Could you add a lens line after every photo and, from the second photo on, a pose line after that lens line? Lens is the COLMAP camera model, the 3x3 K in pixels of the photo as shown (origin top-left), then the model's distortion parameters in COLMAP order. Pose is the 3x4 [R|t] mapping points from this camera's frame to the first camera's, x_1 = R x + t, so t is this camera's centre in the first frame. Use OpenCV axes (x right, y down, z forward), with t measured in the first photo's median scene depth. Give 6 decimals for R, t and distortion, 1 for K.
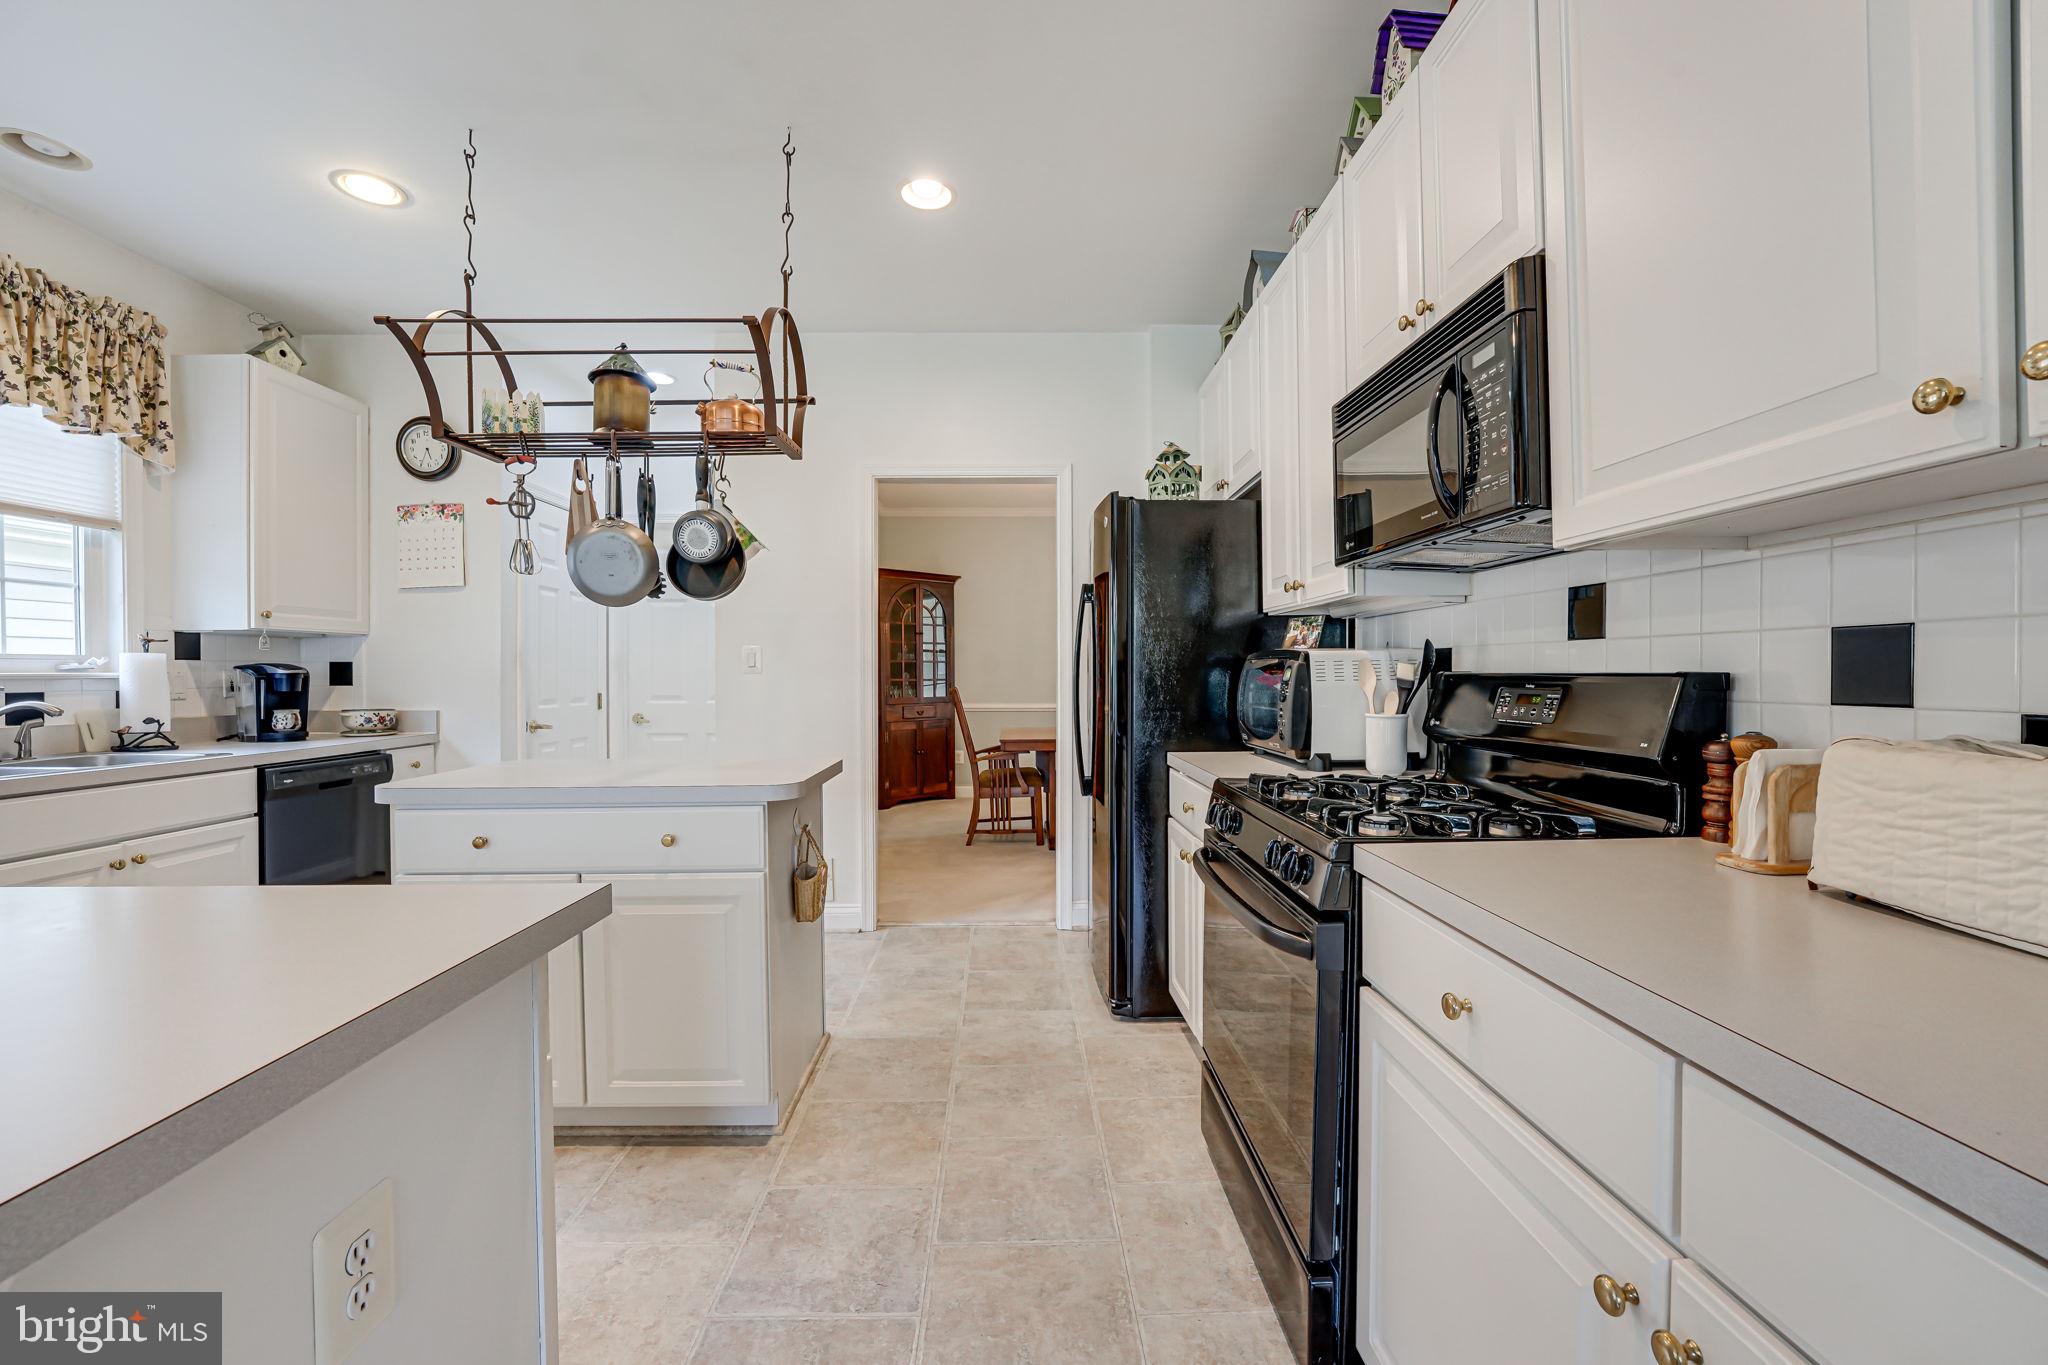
lens RADIAL K [[830.7, 0, 1025.8], [0, 830.7, 679.4], [0, 0, 1]] dist [-0.029811, 0.003920]
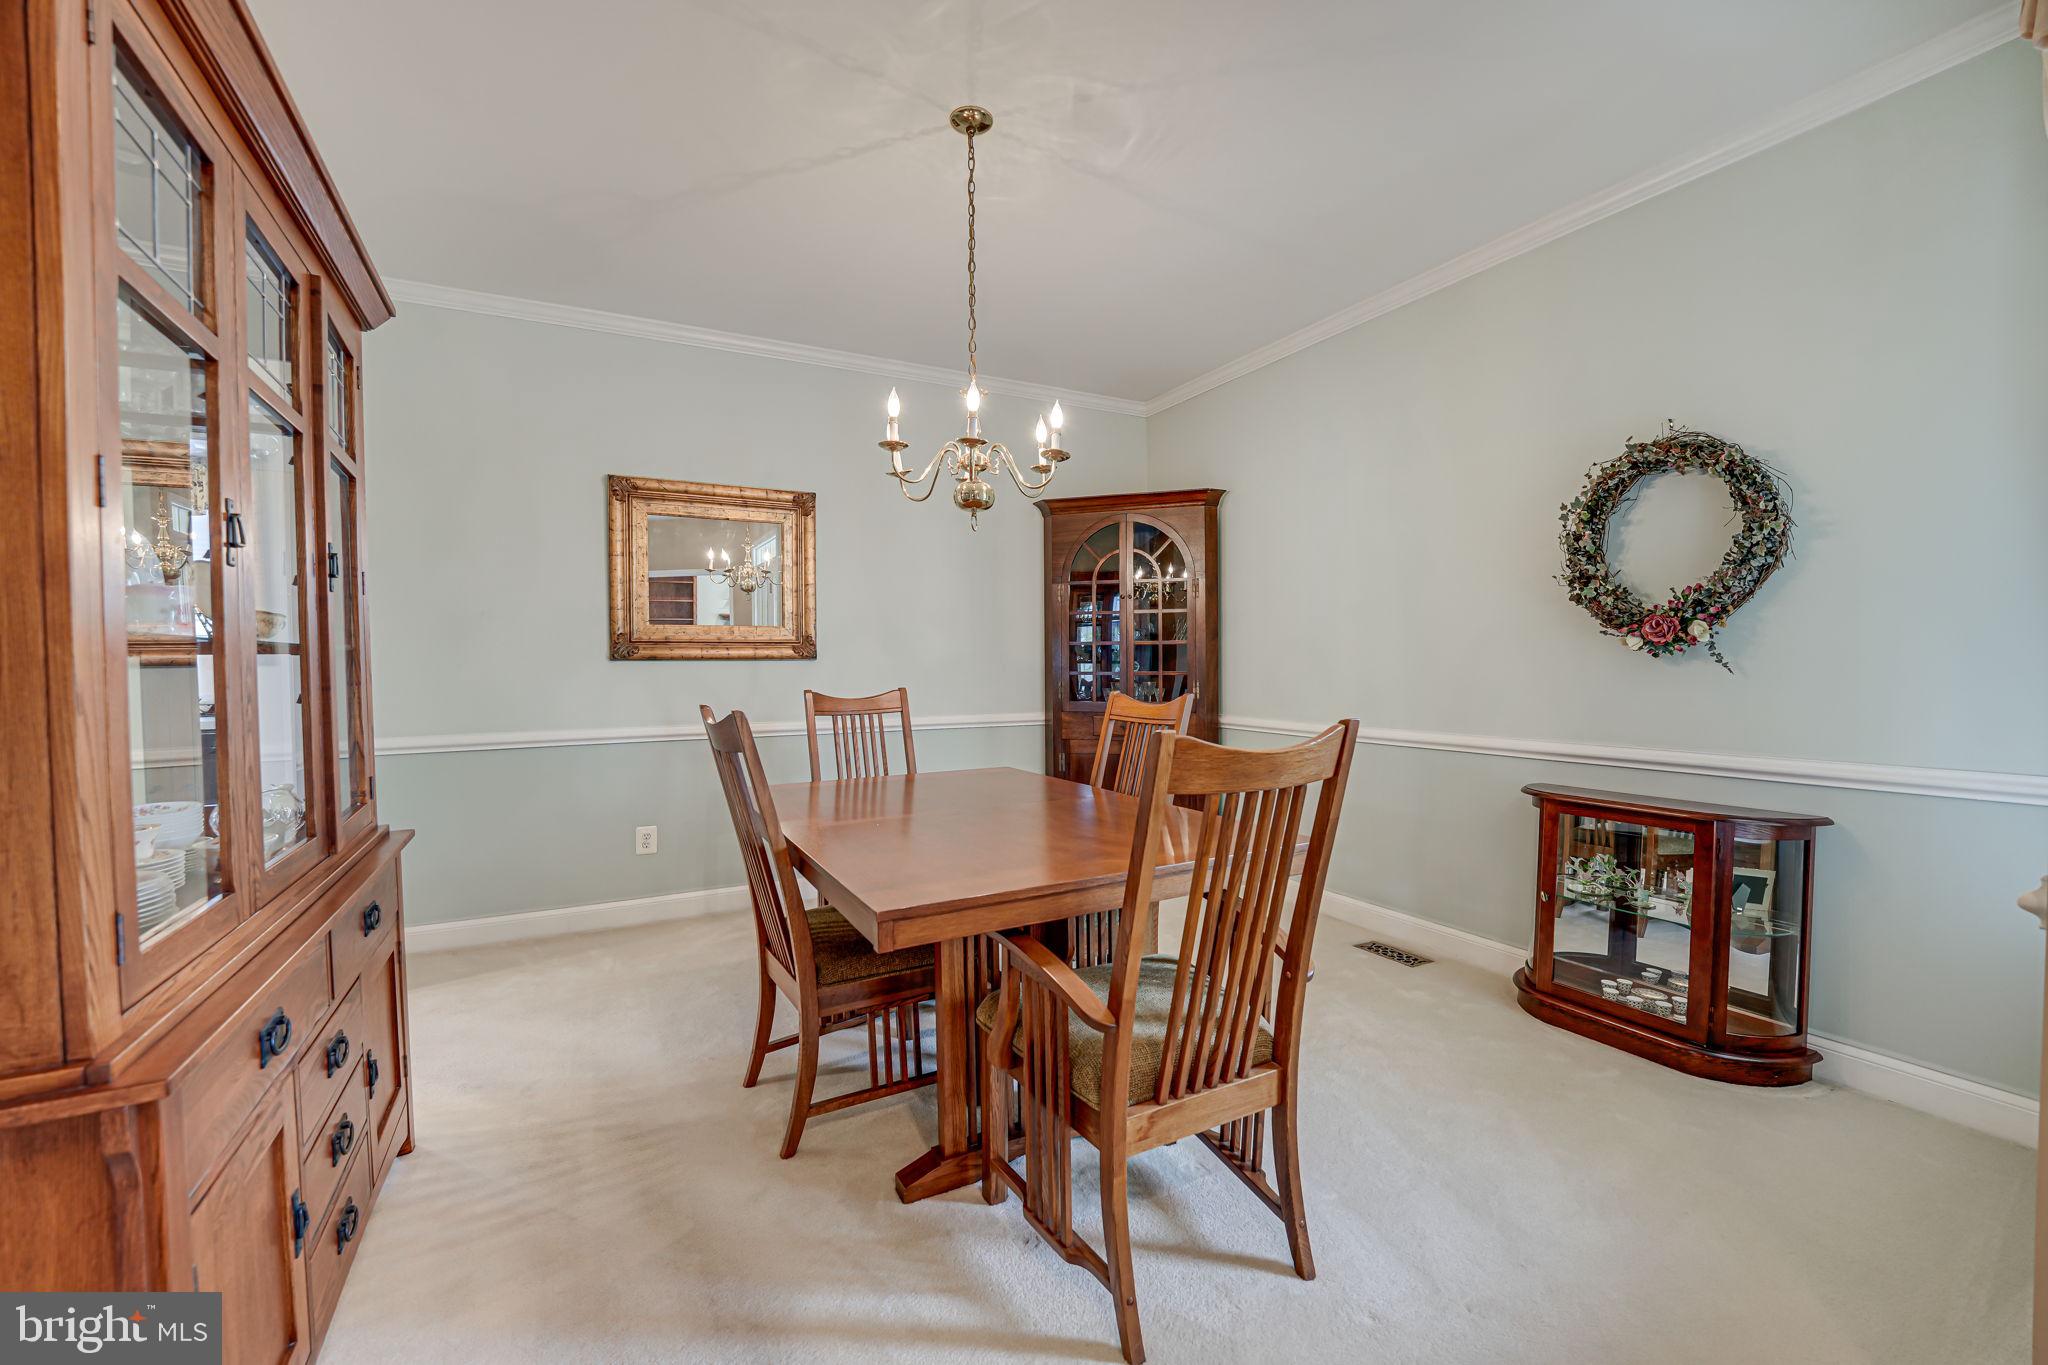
lens RADIAL K [[830.7, 0, 1025.8], [0, 830.7, 679.4], [0, 0, 1]] dist [-0.029811, 0.003920]
pose [[0.455334, 0.021074, -0.890071, 0.949323], [-0.002994, 0.999750, 0.022139, -0.019688], [0.890316, -0.007416, 0.455283, 1.666938]]
